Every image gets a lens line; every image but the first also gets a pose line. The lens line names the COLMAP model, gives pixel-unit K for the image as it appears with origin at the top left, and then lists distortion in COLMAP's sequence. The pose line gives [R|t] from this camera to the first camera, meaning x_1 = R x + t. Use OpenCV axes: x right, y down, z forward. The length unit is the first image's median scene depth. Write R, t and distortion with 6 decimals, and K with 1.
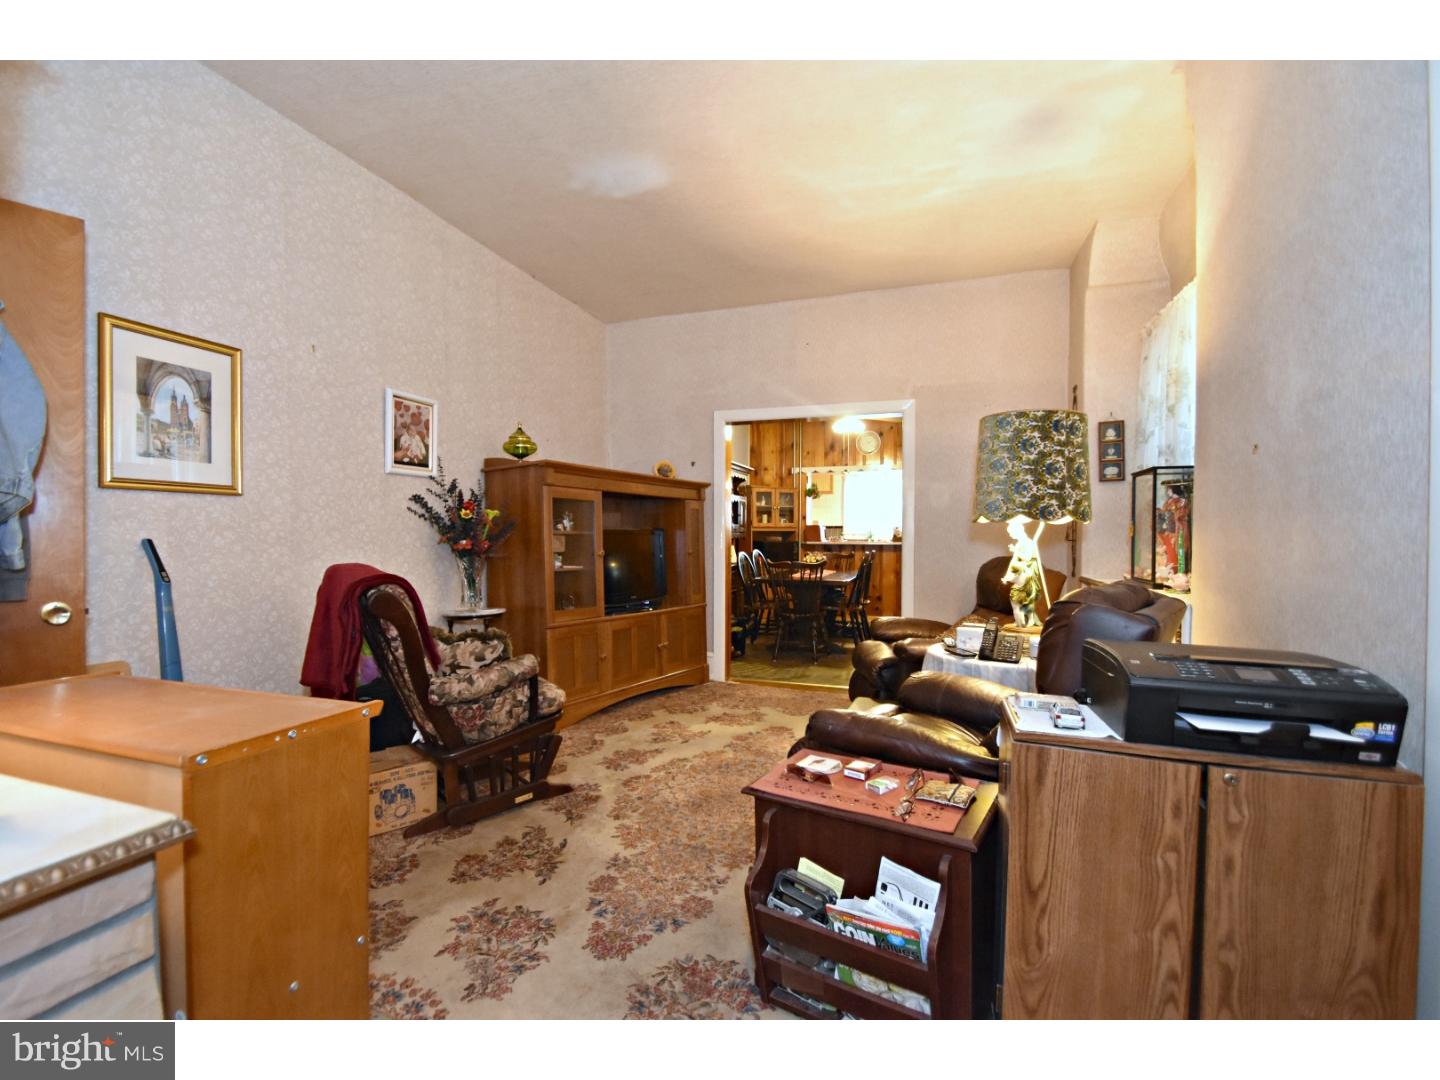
lens RADIAL K [[665.5, 0, 708.1], [0, 665.5, 545.2], [0, 0, 1]] dist [0.018473, -0.021394]
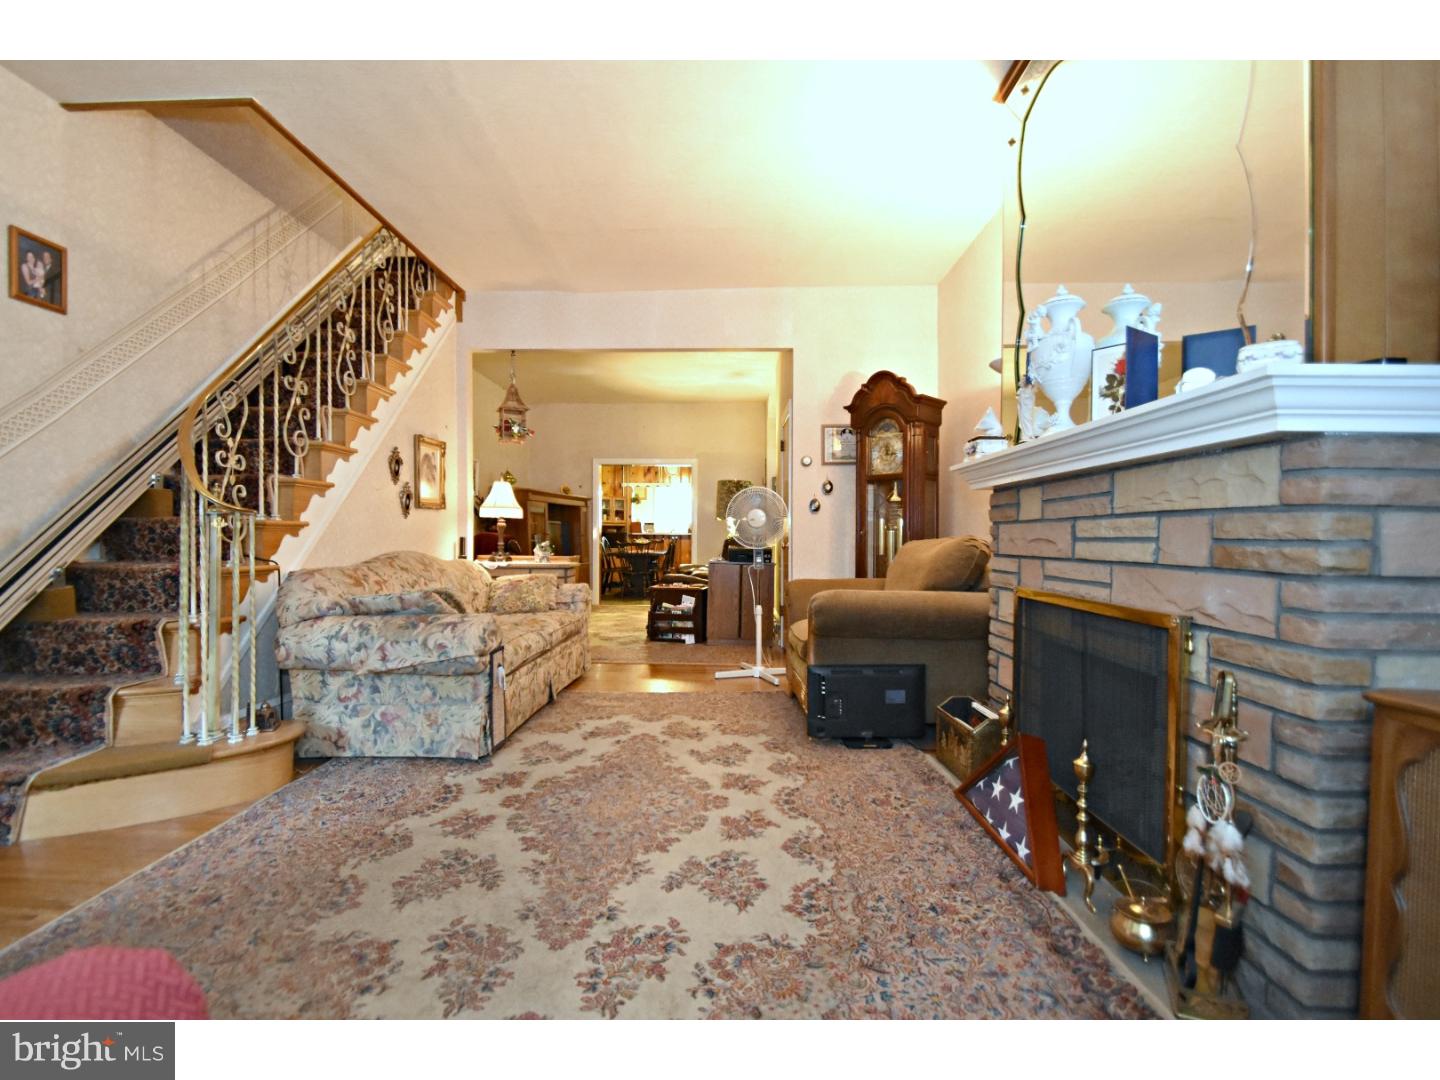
lens RADIAL K [[665.5, 0, 708.1], [0, 665.5, 545.2], [0, 0, 1]] dist [0.018473, -0.021394]
pose [[0.955772, 0.000518, 0.294109, -0.131764], [-0.001239, 0.999997, 0.002266, 0.019270], [-0.294107, -0.002530, 0.955769, -0.490926]]
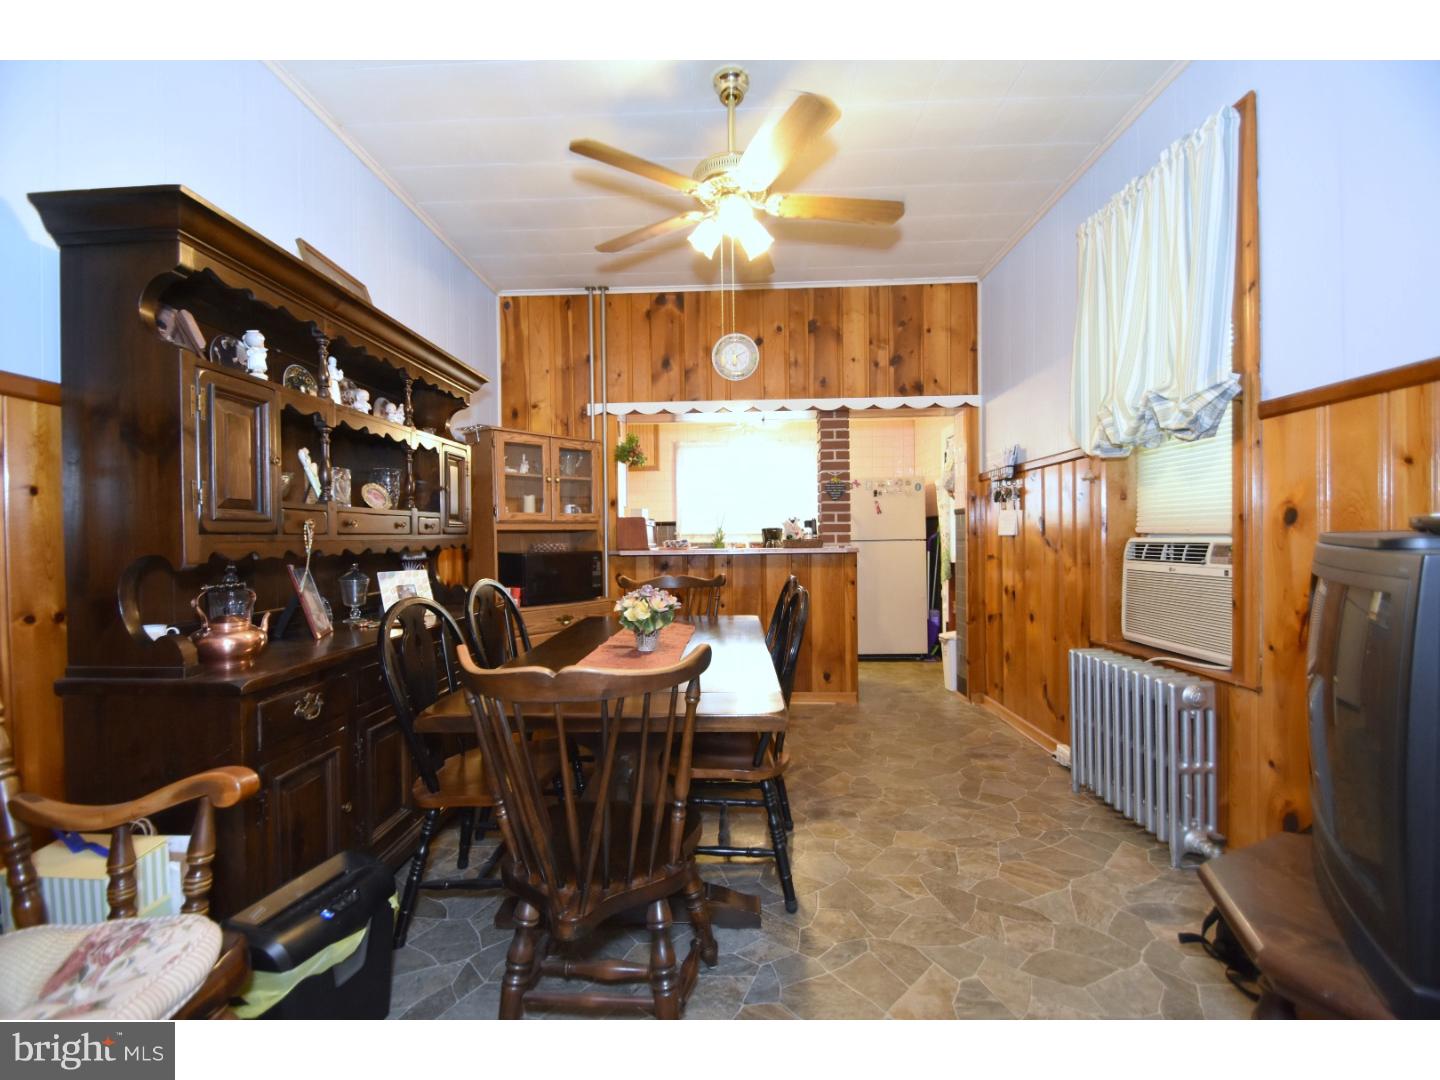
lens RADIAL K [[643.1, 0, 717.1], [0, 643.1, 543.8], [0, 0, 1]] dist [0.017212, -0.017104]
pose [[0.953986, -0.012800, 0.299578, 0.076239], [0.014397, 0.999891, -0.003122, -0.008001], [-0.299505, 0.007291, 0.954067, 0.534252]]
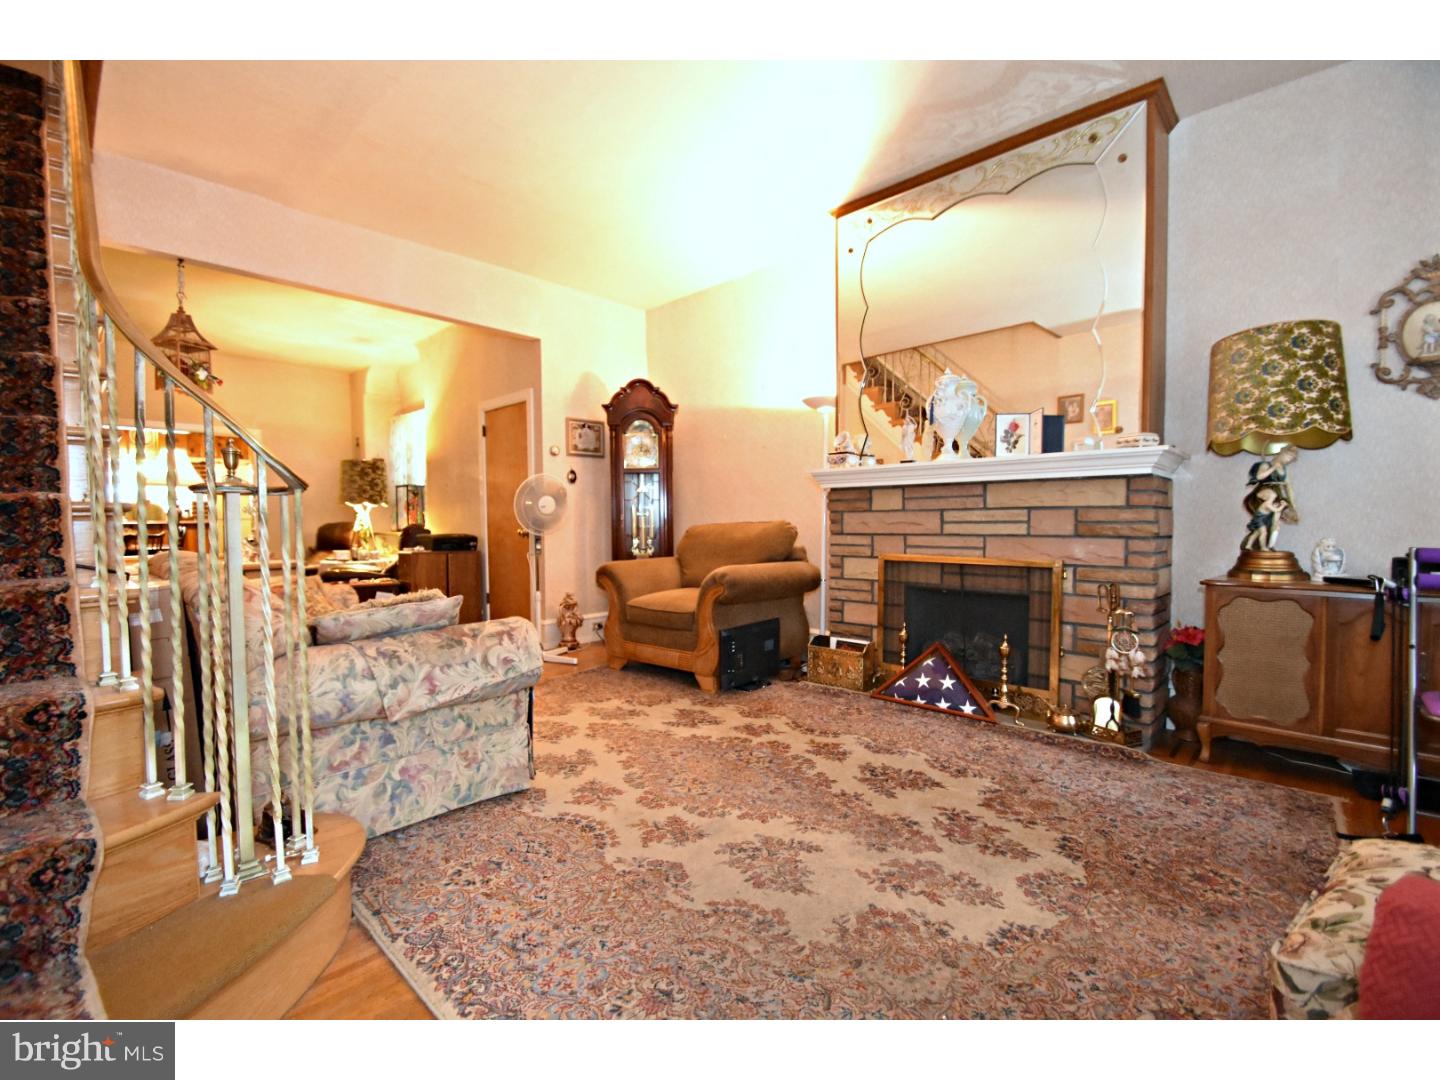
lens RADIAL K [[628.2, 0, 698.5], [0, 628.2, 543.5], [0, 0, 1]] dist [0.016898, -0.016663]
pose [[0.431589, -0.034537, 0.901409, -0.330255], [0.015452, 0.999403, 0.030893, 0.016382], [-0.901938, 0.000596, 0.431865, -0.335913]]
